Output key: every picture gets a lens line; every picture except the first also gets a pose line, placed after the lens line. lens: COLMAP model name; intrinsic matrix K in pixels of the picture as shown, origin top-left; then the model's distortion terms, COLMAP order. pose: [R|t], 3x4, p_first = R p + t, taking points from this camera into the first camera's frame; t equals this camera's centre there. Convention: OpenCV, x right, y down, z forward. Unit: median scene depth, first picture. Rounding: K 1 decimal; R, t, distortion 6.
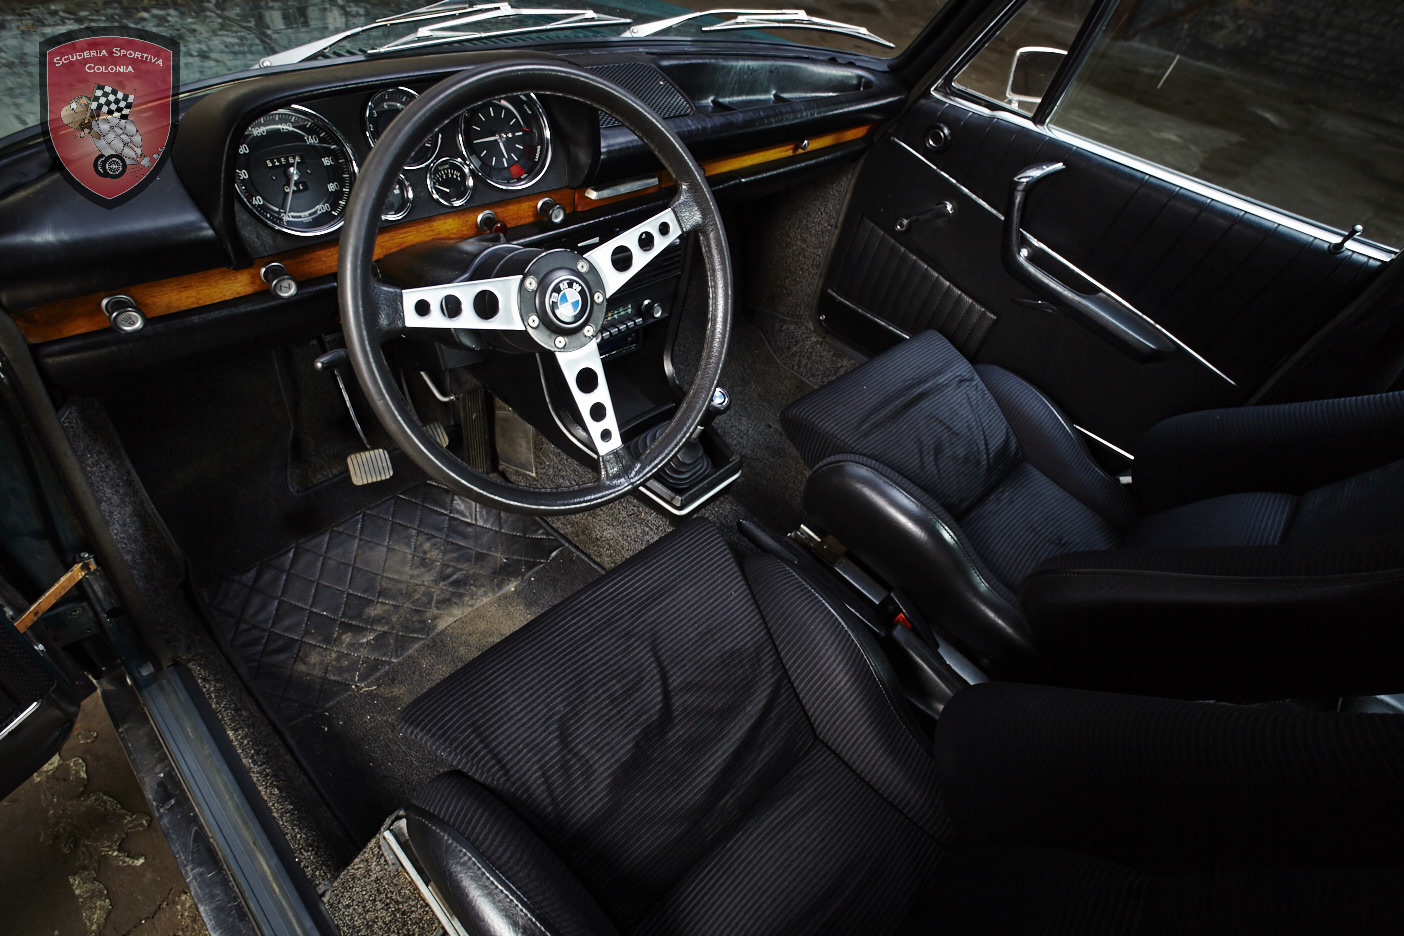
lens RADIAL K [[720.7, 0, 702.0], [0, 720.7, 468.0], [0, 0, 1]] dist [-0.000892, -0.000022]
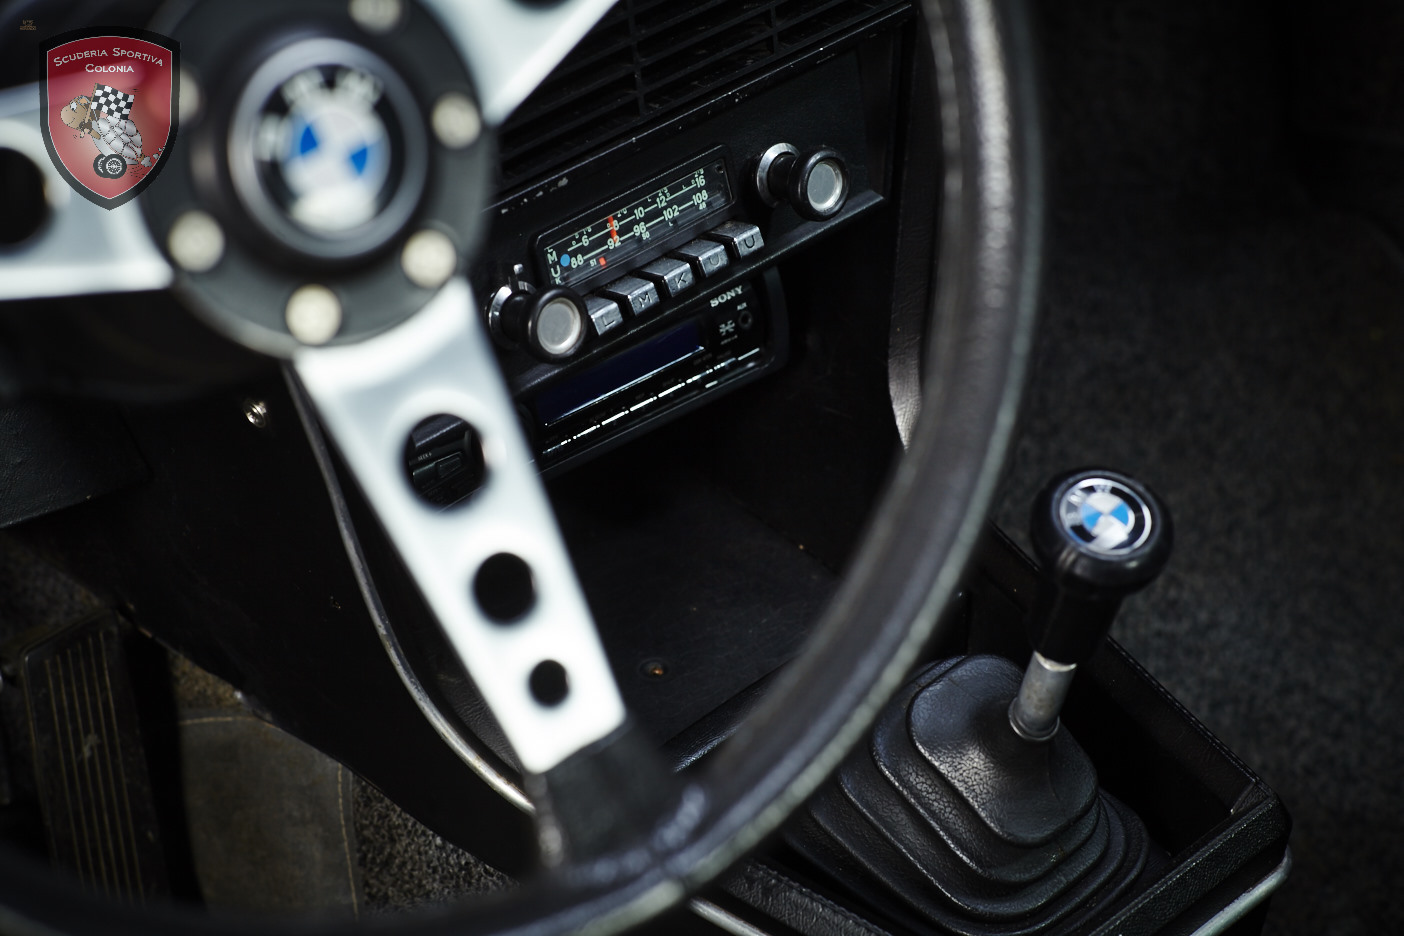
lens RADIAL K [[3420.9, 0, 702.0], [0, 3420.9, 468.0], [0, 0, 1]] dist [0.062130, -0.106578]
pose [[0.983814, -0.119705, -0.133342, 0.073139], [0.099554, 0.983856, -0.148714, 0.055503], [0.148991, 0.133032, 0.979849, -0.099522]]
